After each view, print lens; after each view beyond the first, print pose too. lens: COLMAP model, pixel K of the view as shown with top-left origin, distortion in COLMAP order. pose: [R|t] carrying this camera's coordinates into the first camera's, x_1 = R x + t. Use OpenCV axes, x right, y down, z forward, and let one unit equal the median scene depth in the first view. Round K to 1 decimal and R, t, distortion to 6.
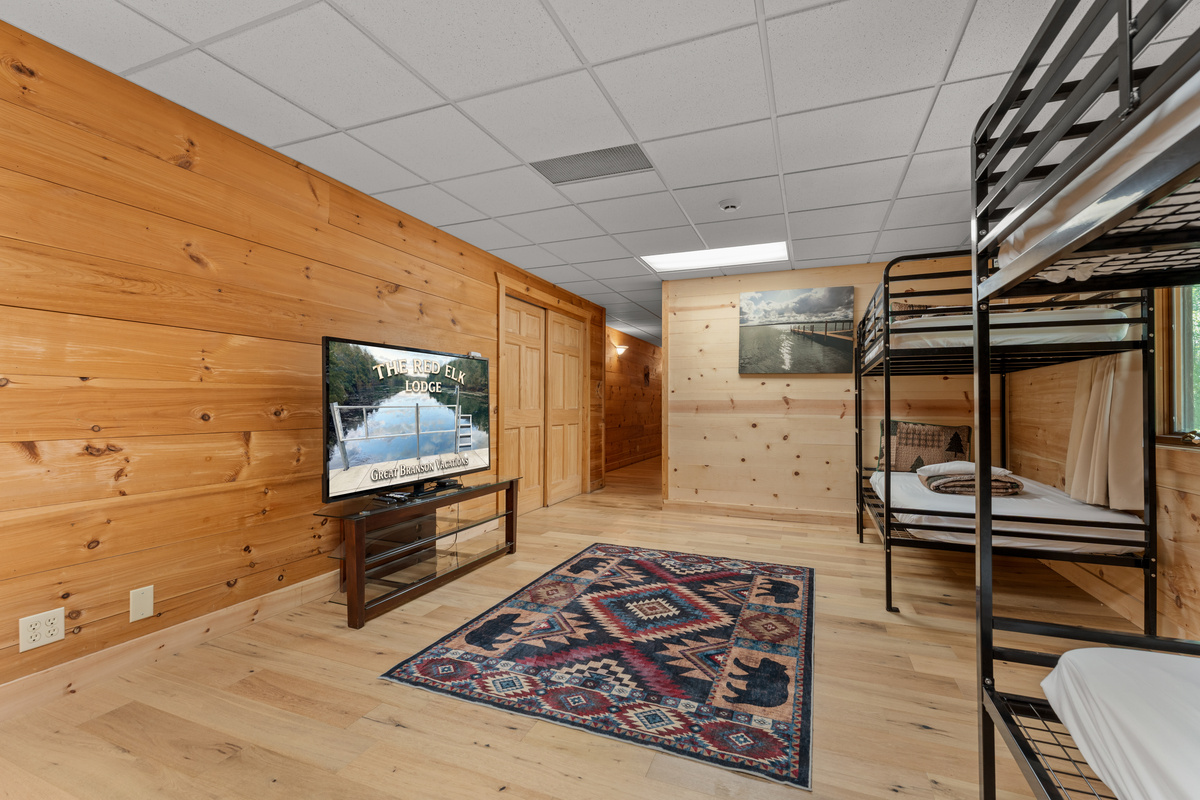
lens RADIAL K [[529.5, 0, 588.7], [0, 529.5, 397.1], [0, 0, 1]] dist [0.000903, -0.000528]
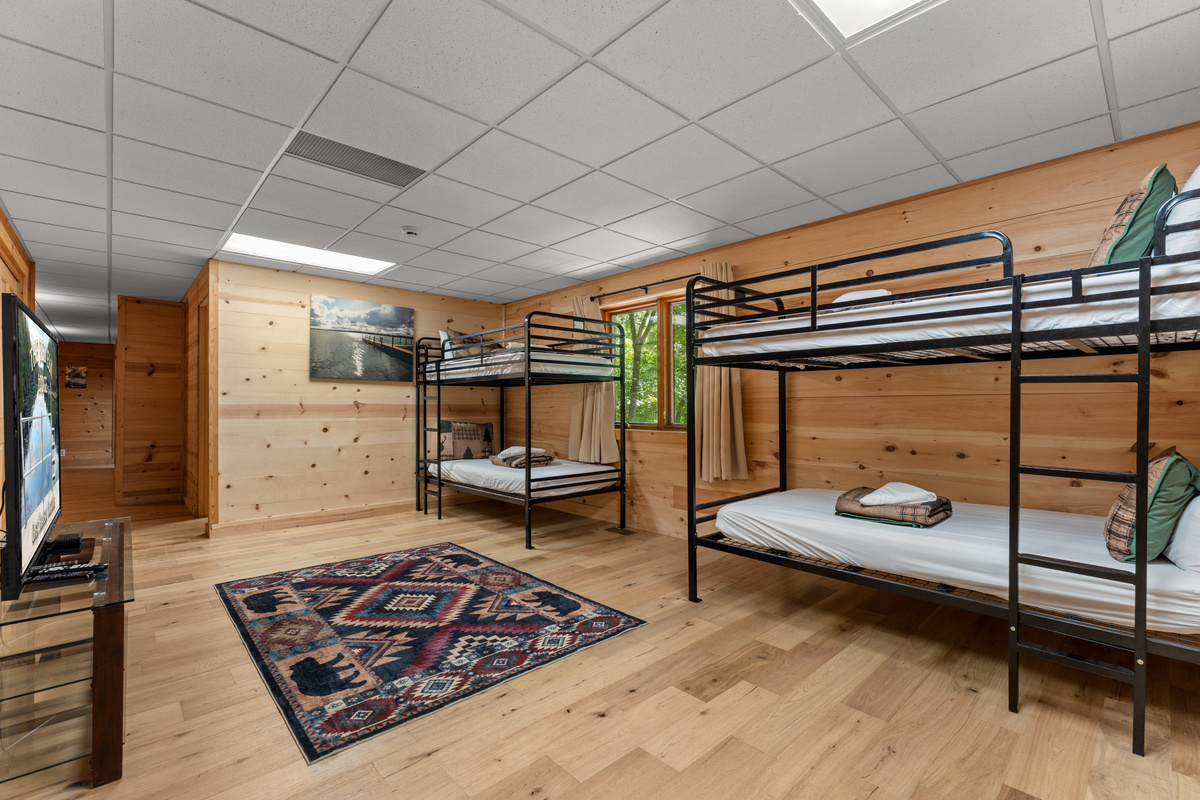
lens RADIAL K [[529.5, 0, 601.3], [0, 529.5, 397.7], [0, 0, 1]] dist [0.000903, -0.000528]
pose [[0.414562, 0.010823, 0.909957, -0.670814], [-0.012147, 0.999906, -0.006359, -0.011767], [-0.909940, -0.008417, 0.414654, 0.199276]]
